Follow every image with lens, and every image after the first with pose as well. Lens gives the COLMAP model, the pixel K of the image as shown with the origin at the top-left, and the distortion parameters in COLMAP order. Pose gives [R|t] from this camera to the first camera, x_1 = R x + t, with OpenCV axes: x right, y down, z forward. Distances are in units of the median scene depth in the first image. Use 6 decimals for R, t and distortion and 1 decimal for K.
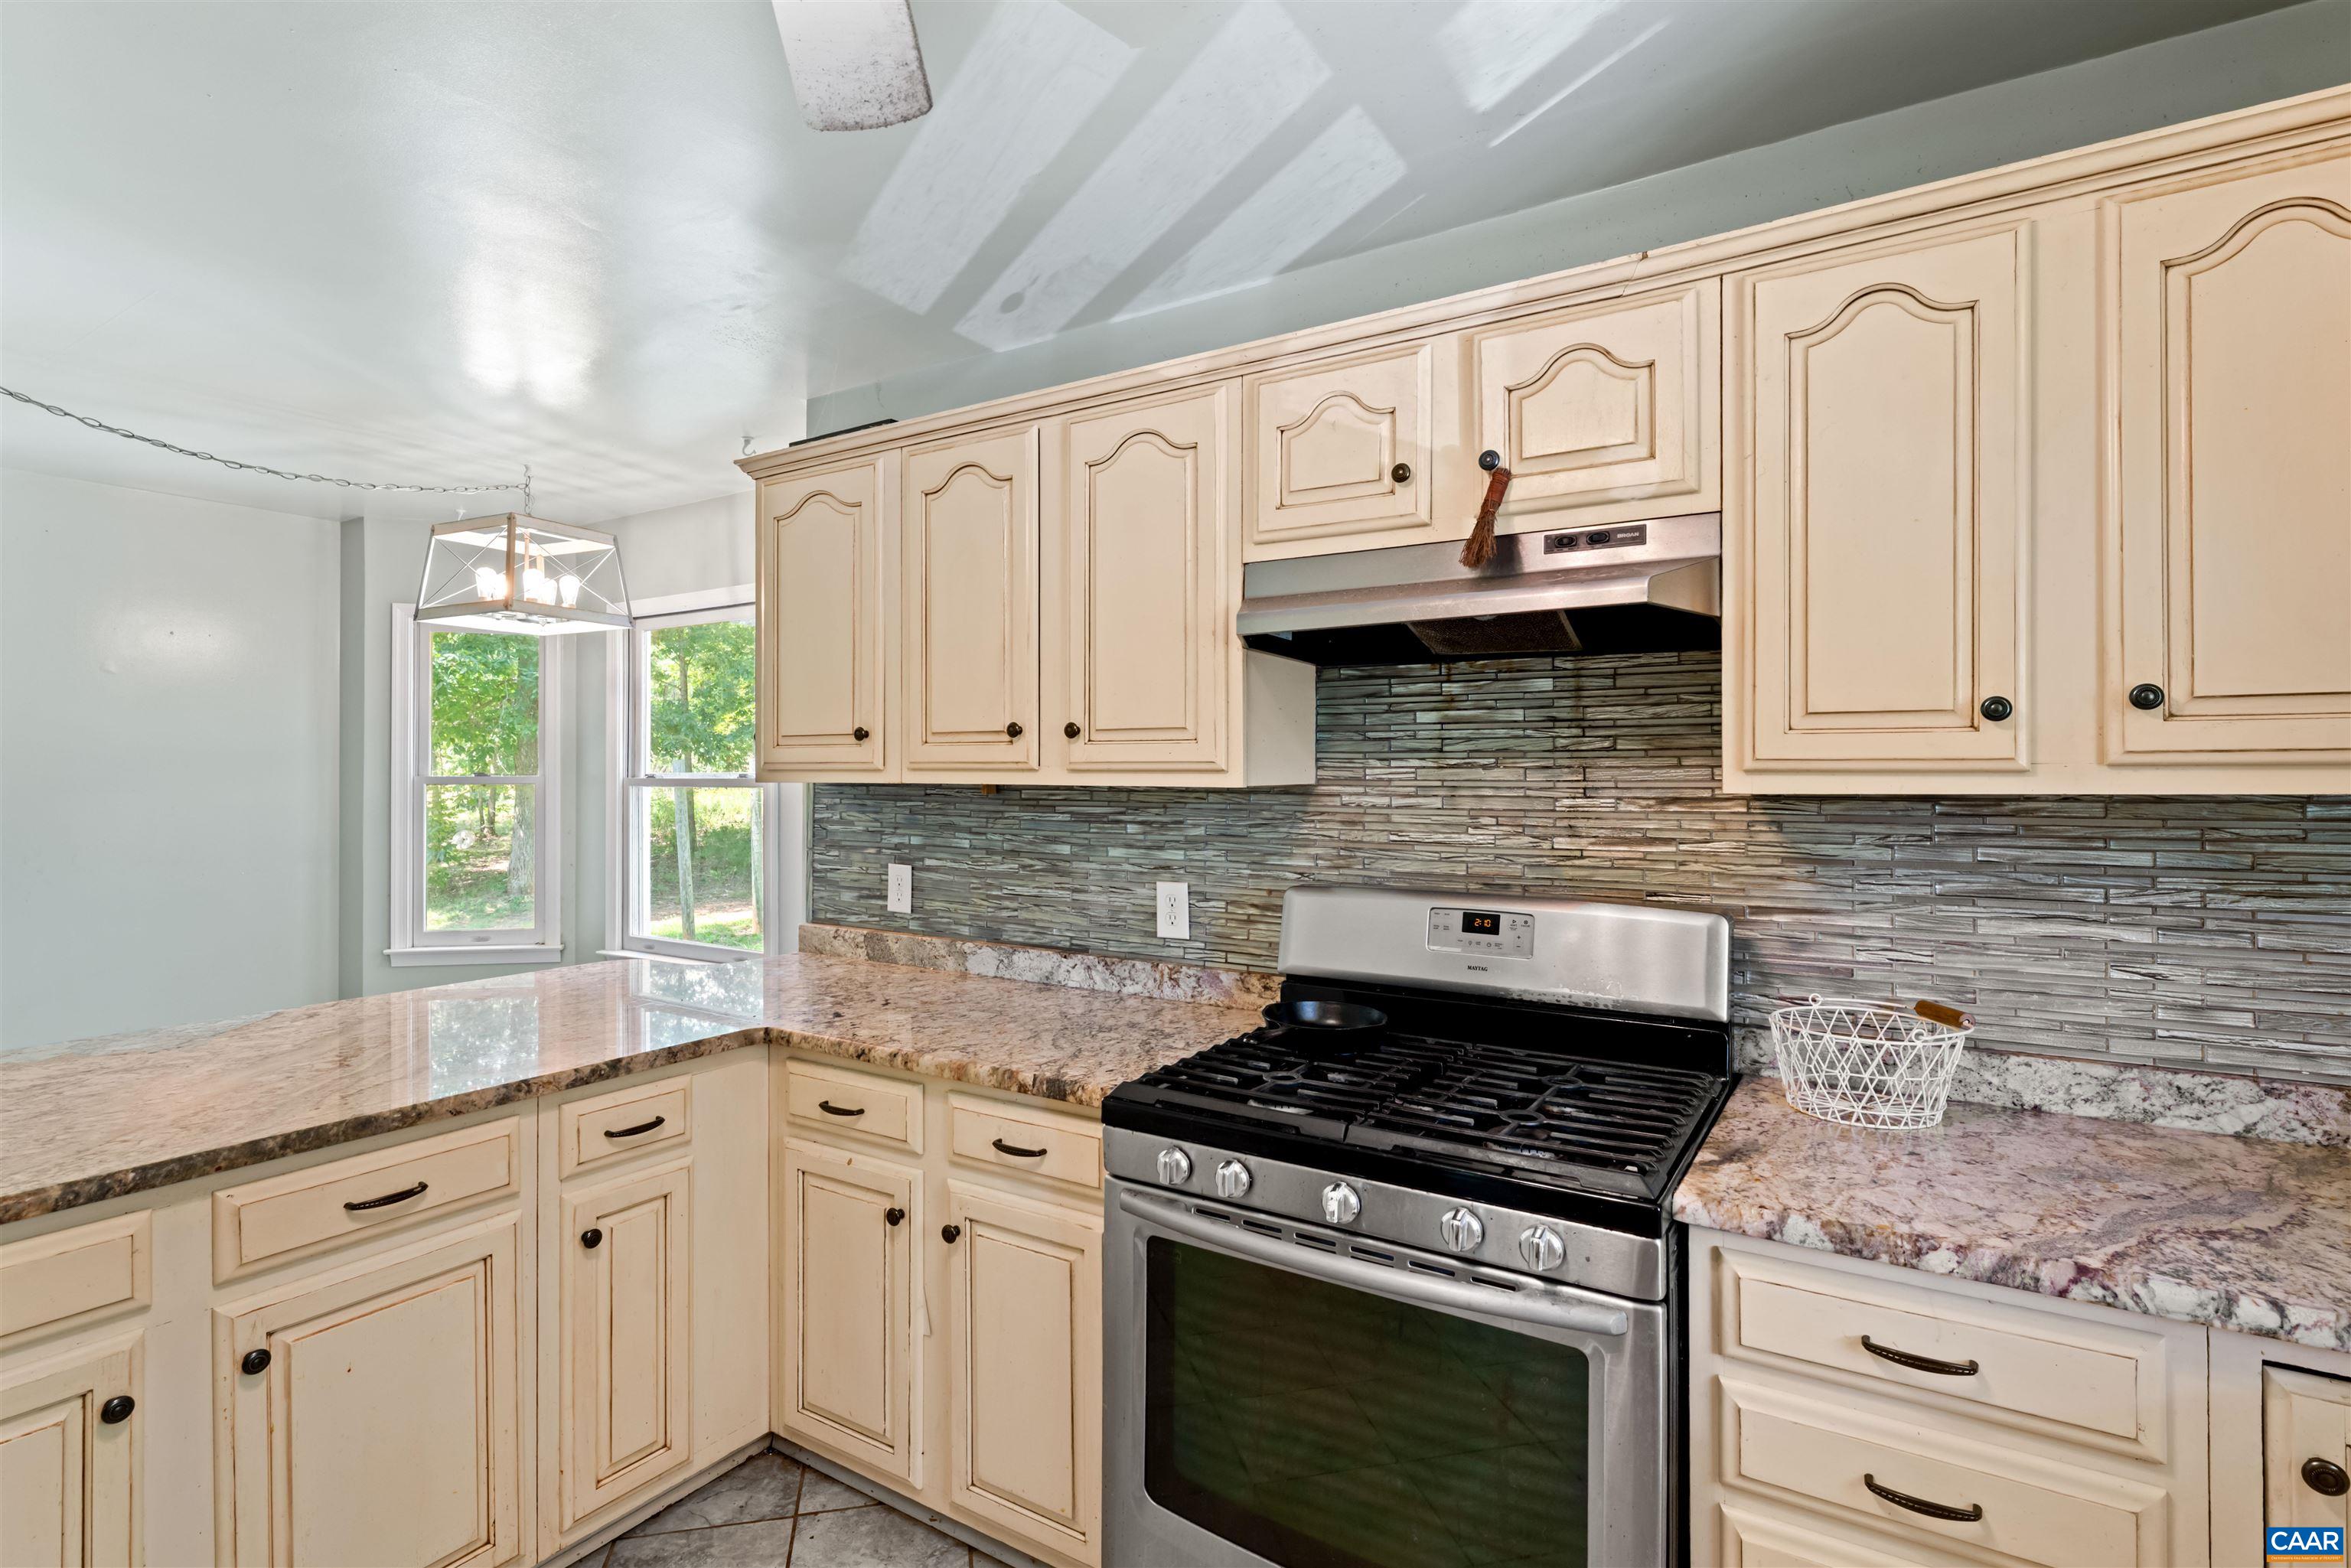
lens RADIAL K [[1130.1, 0, 1167.2], [0, 1130.1, 769.9], [0, 0, 1]] dist [-0.000240, -0.000446]
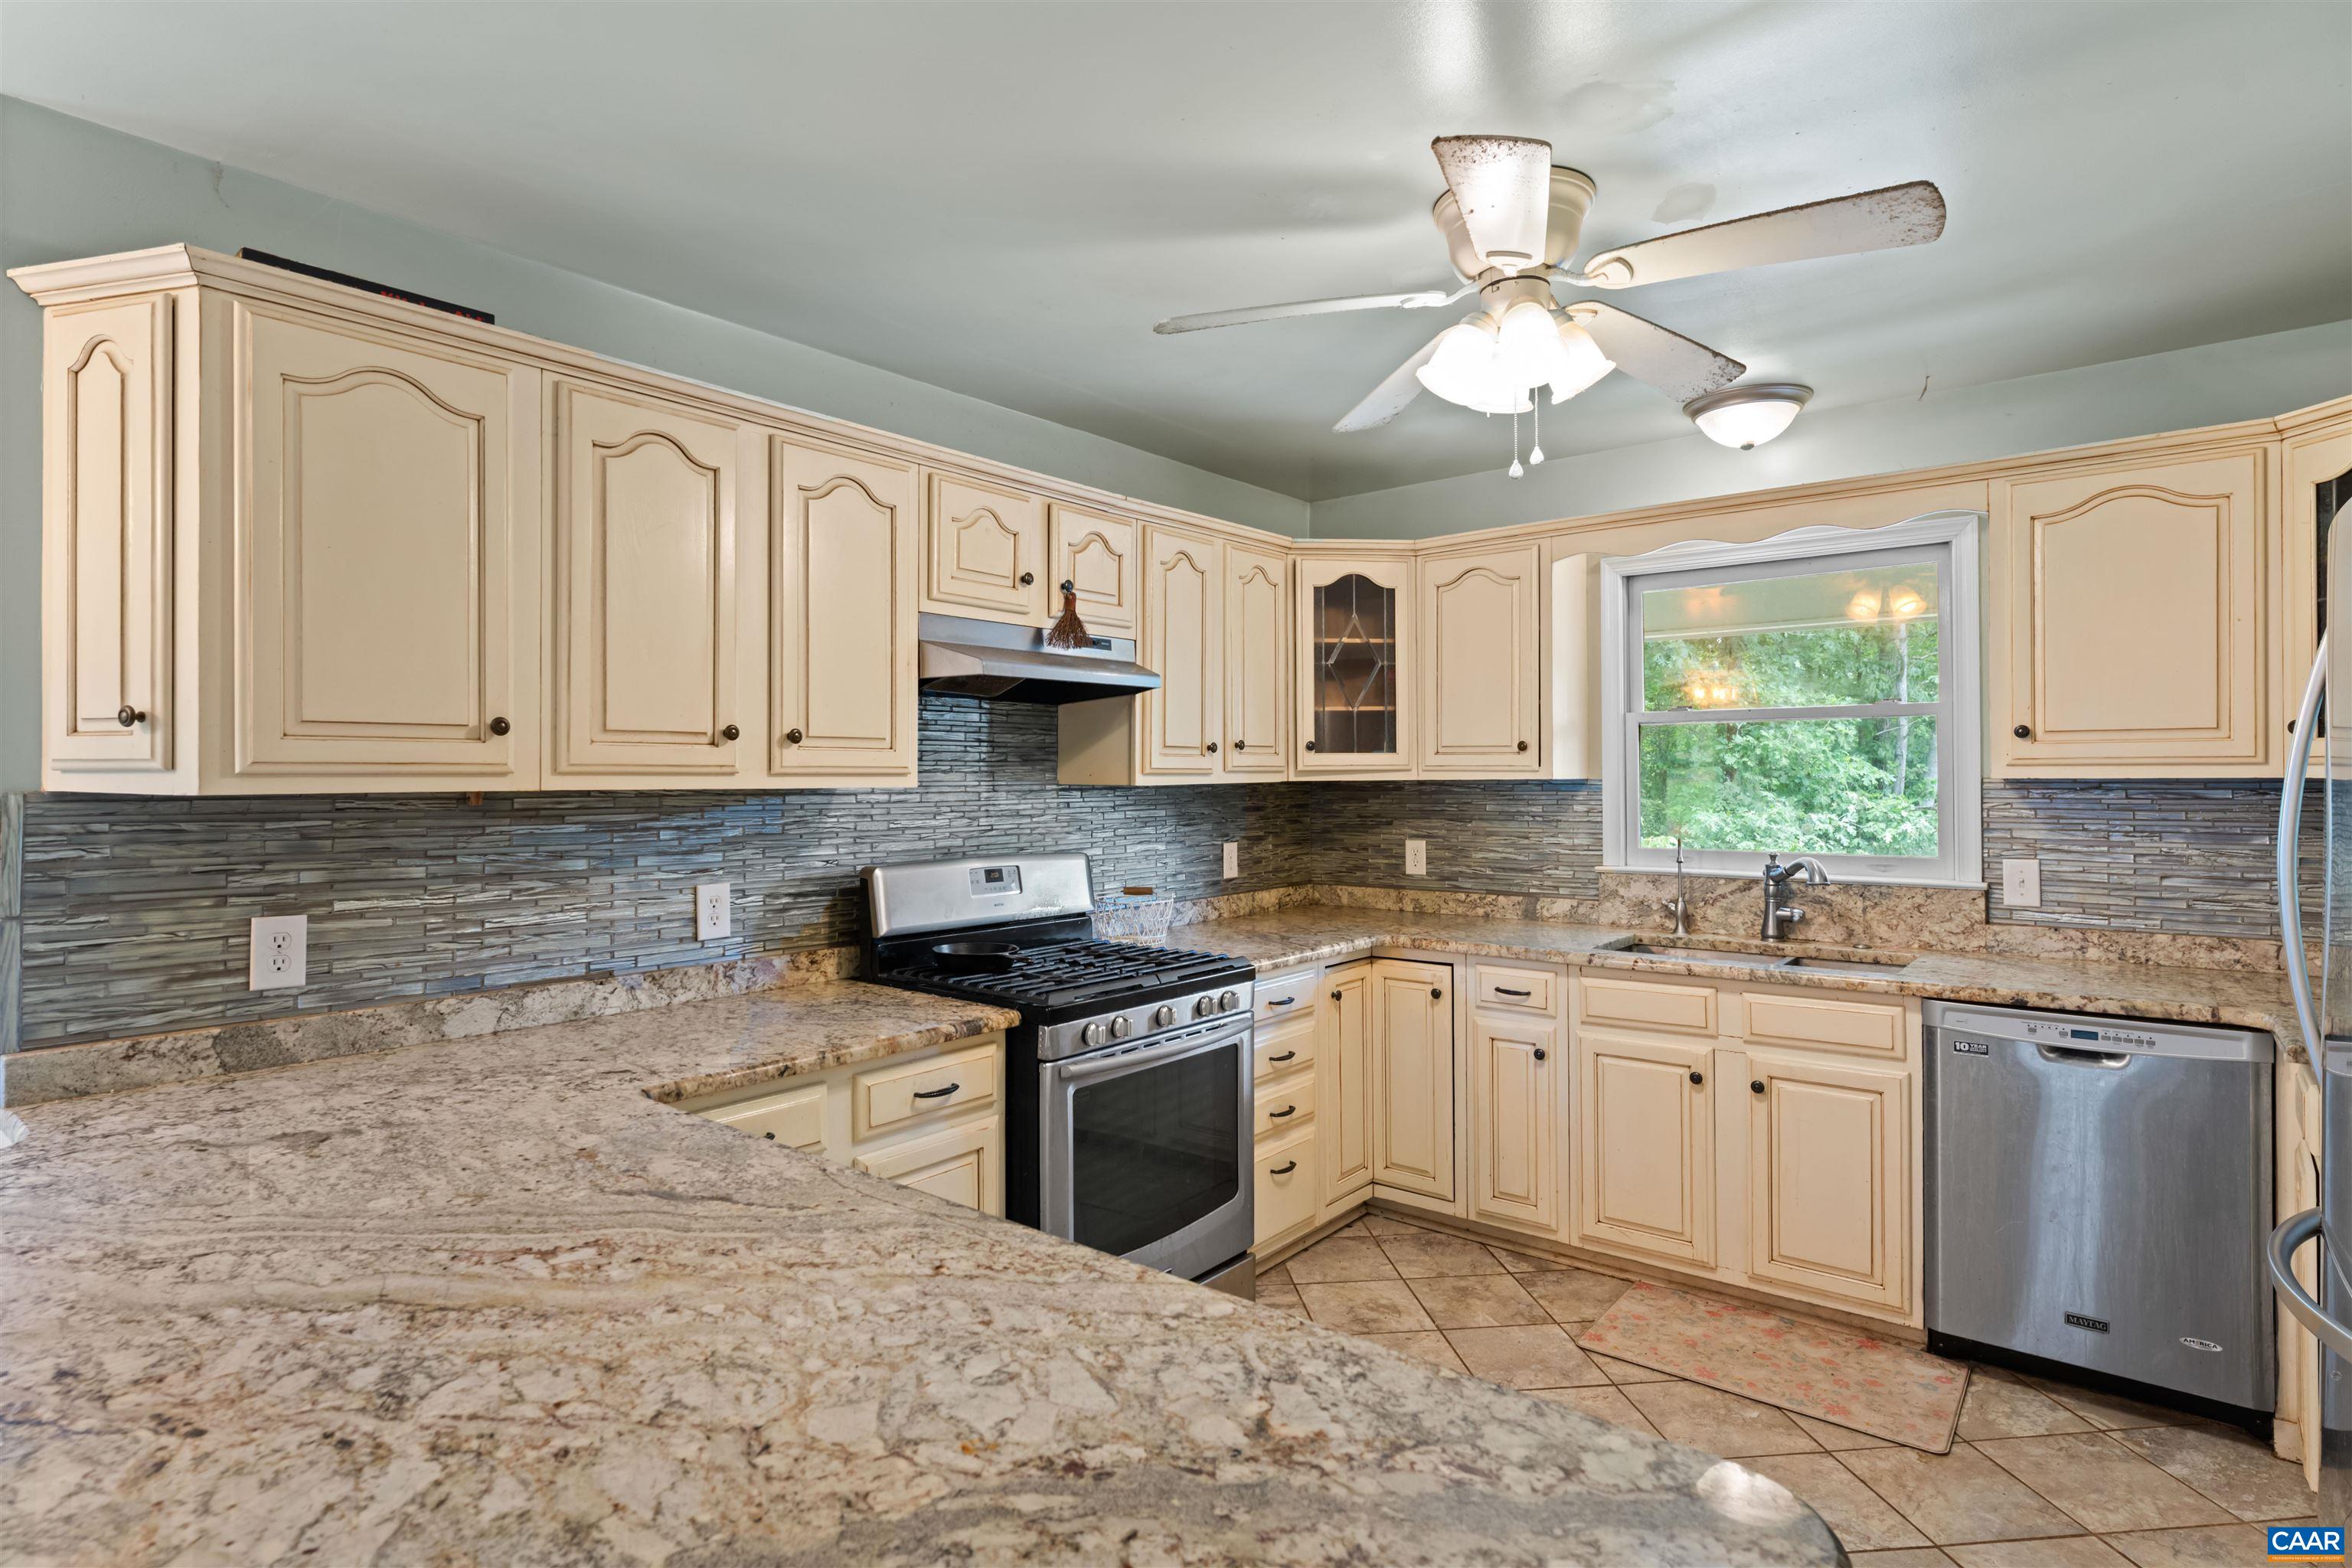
lens RADIAL K [[1199.0, 0, 1148.7], [0, 1199.0, 764.0], [0, 0, 1]] dist [-0.002887, -0.000221]
pose [[0.131463, 0.008156, 0.991287, -0.969714], [0.001737, 0.999963, -0.008457, 0.000669], [-0.991319, 0.002833, 0.131444, 0.442869]]
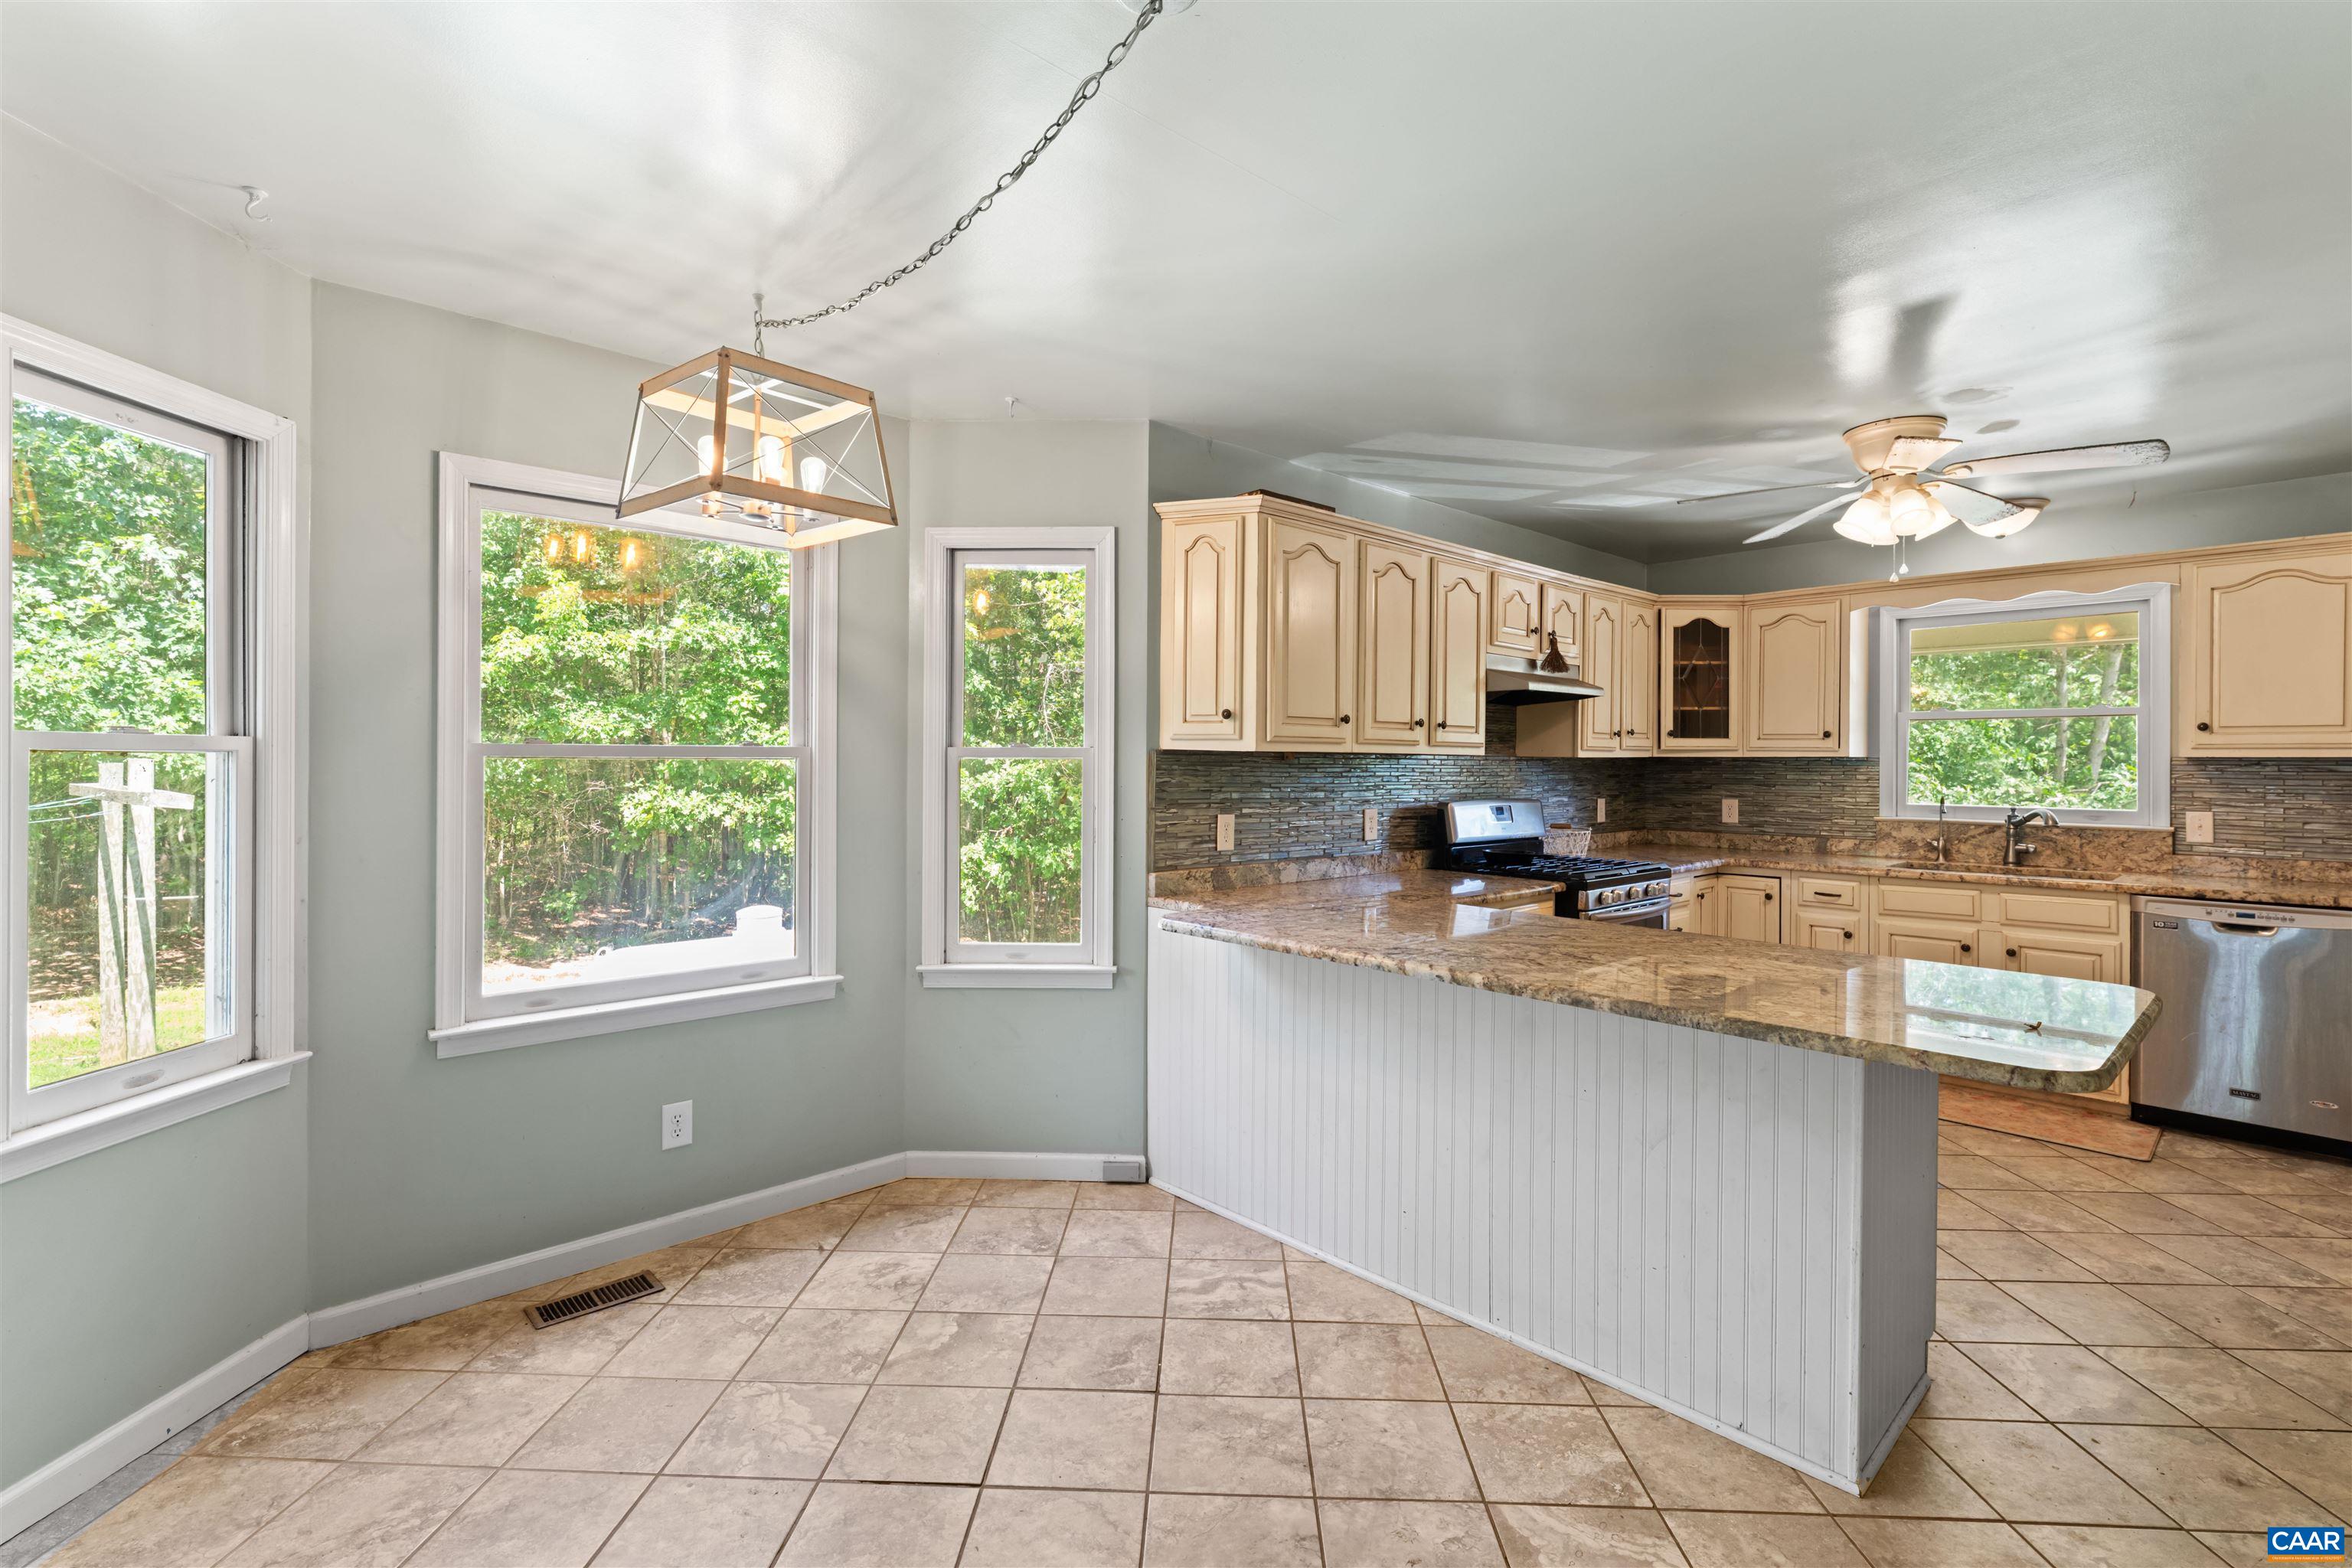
lens RADIAL K [[1066.4, 0, 1183.1], [0, 1066.4, 754.3], [0, 0, 1]] dist [0.002684, -0.000062]
pose [[0.250942, 0.006402, 0.967981, -1.621063], [-0.008669, 0.999953, -0.004366, 0.021745], [-0.967963, -0.007296, 0.250986, 0.820459]]
